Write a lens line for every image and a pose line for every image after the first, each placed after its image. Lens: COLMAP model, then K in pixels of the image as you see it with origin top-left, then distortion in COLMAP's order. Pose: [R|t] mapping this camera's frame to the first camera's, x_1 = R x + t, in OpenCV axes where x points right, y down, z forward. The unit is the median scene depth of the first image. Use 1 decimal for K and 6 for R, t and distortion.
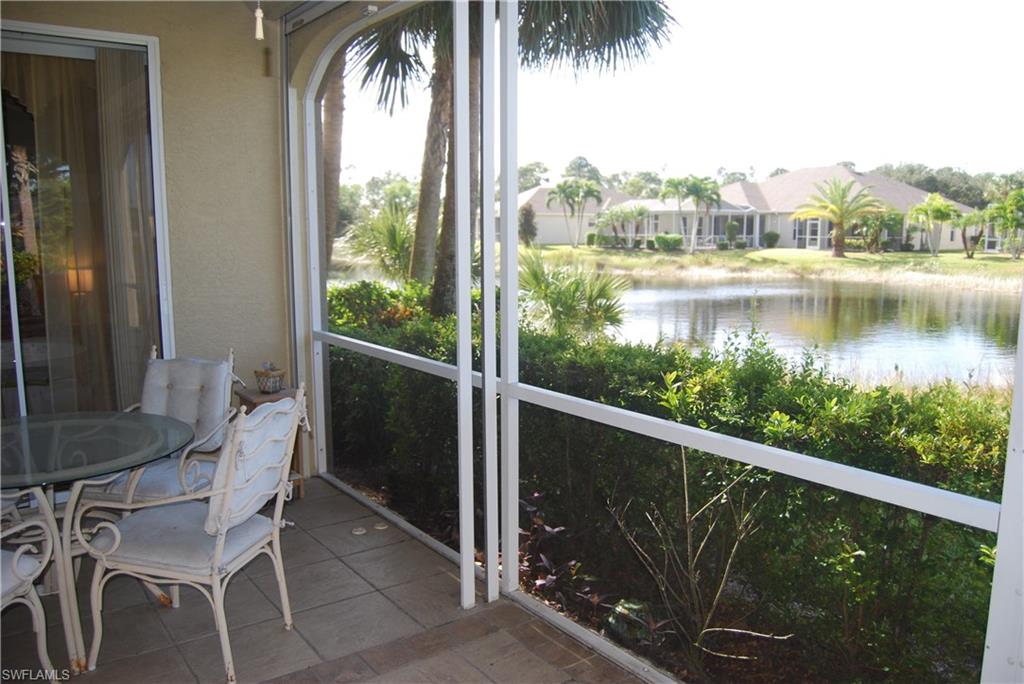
lens RADIAL K [[798.8, 0, 521.2], [0, 798.8, 344.3], [0, 0, 1]] dist [-0.089013, 0.032381]
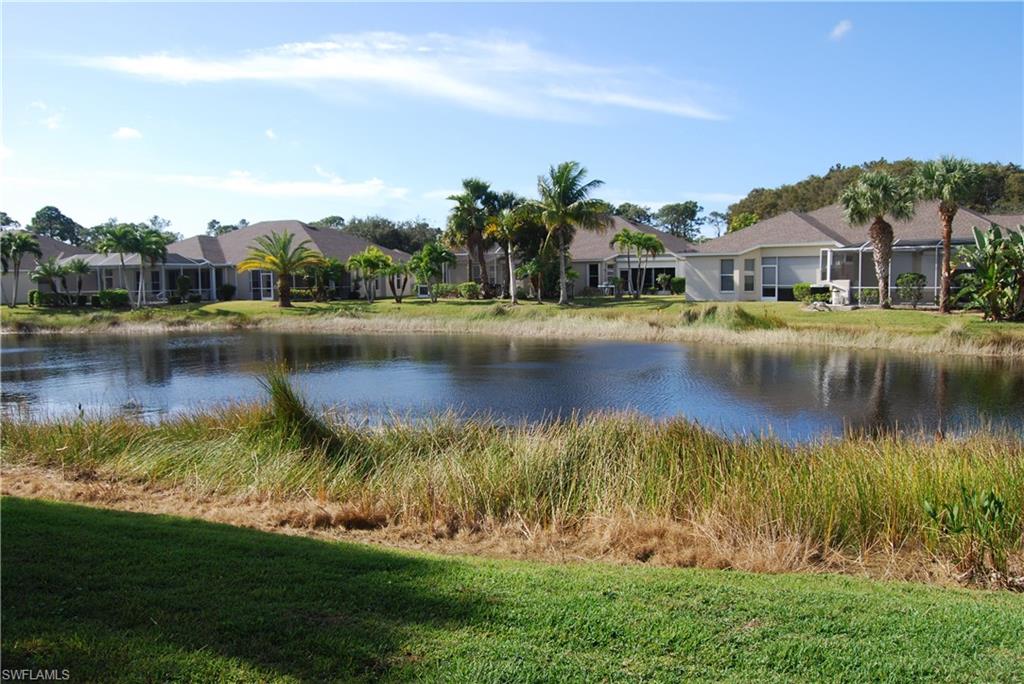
lens RADIAL K [[798.8, 0, 515.0], [0, 798.8, 346.9], [0, 0, 1]] dist [-0.089013, 0.032381]
pose [[0.835292, -0.056797, 0.546864, 0.423704], [0.091310, 0.995168, -0.036112, 0.044418], [-0.542171, 0.080098, 0.836442, -0.231239]]
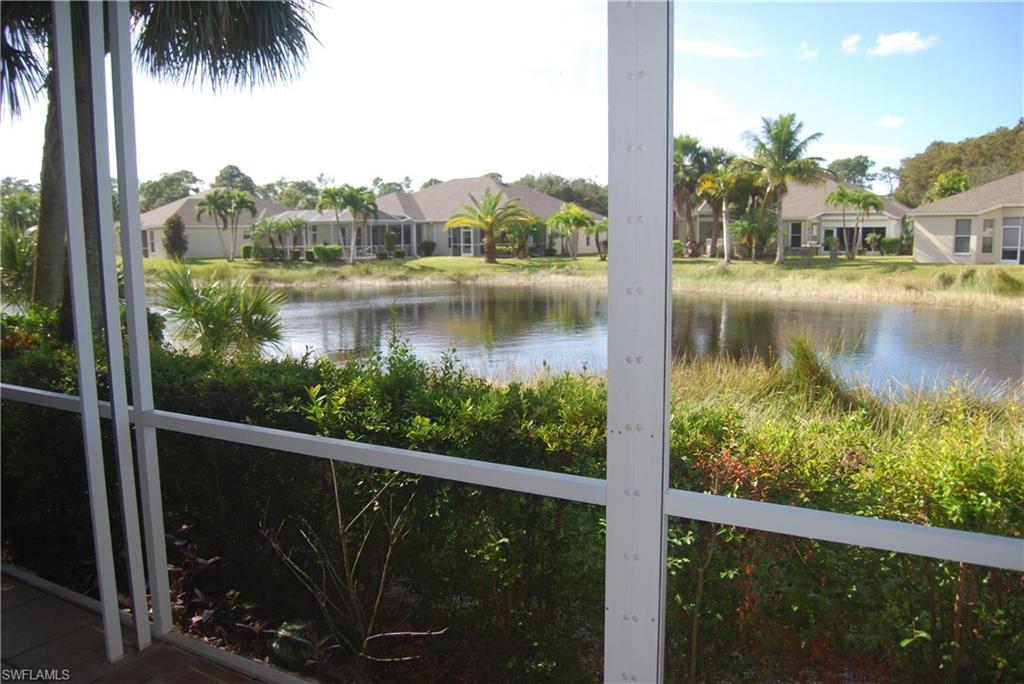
lens RADIAL K [[798.8, 0, 516.4], [0, 798.8, 345.0], [0, 0, 1]] dist [-0.089013, 0.032381]
pose [[0.916431, -0.061757, 0.395399, 0.009409], [0.066453, 0.997788, 0.001824, -0.000241], [-0.394637, 0.024604, 0.918508, -0.003045]]
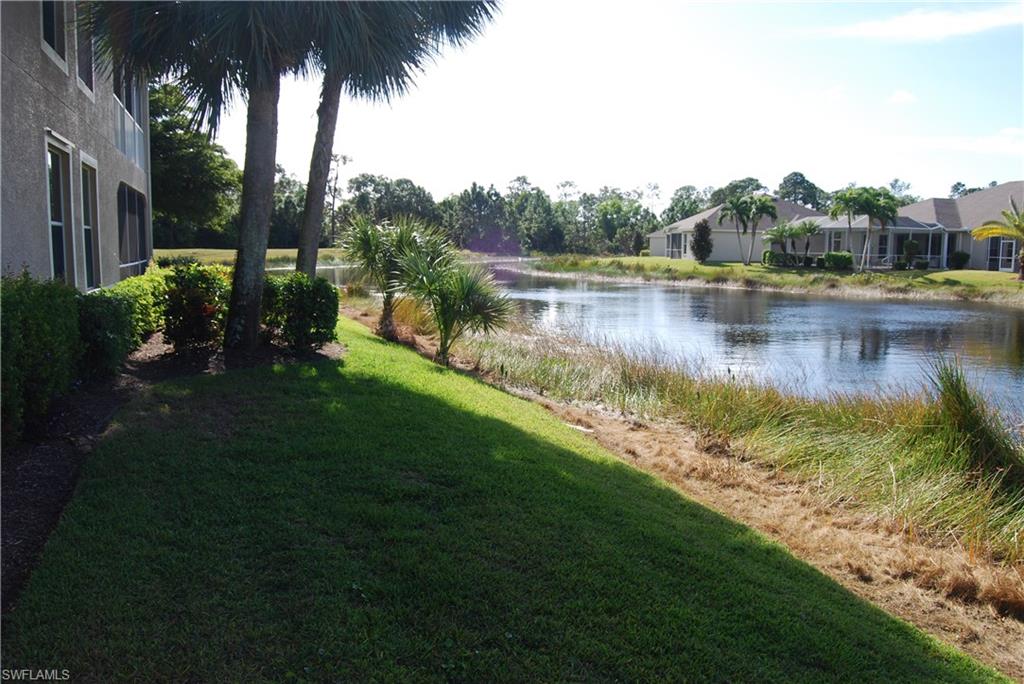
lens RADIAL K [[798.8, 0, 518.5], [0, 798.8, 344.0], [0, 0, 1]] dist [-0.089013, 0.032381]
pose [[0.958276, 0.045401, -0.282217, 0.530434], [-0.051499, 0.998572, -0.014223, 0.026738], [0.281168, 0.028163, 0.959245, -0.058336]]
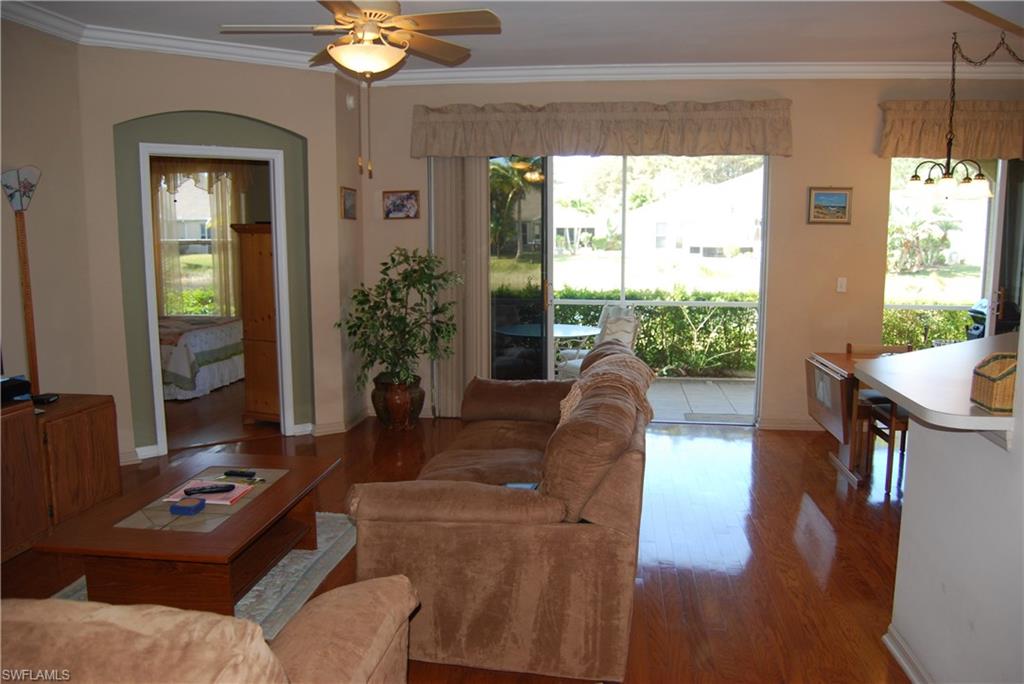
lens RADIAL K [[798.8, 0, 511.0], [0, 798.8, 348.1], [0, 0, 1]] dist [-0.089013, 0.032381]
pose [[0.706877, -0.100177, 0.700207, -0.750156], [0.101280, 0.994055, 0.039972, 0.026173], [-0.700048, 0.042662, 0.712820, -0.259547]]
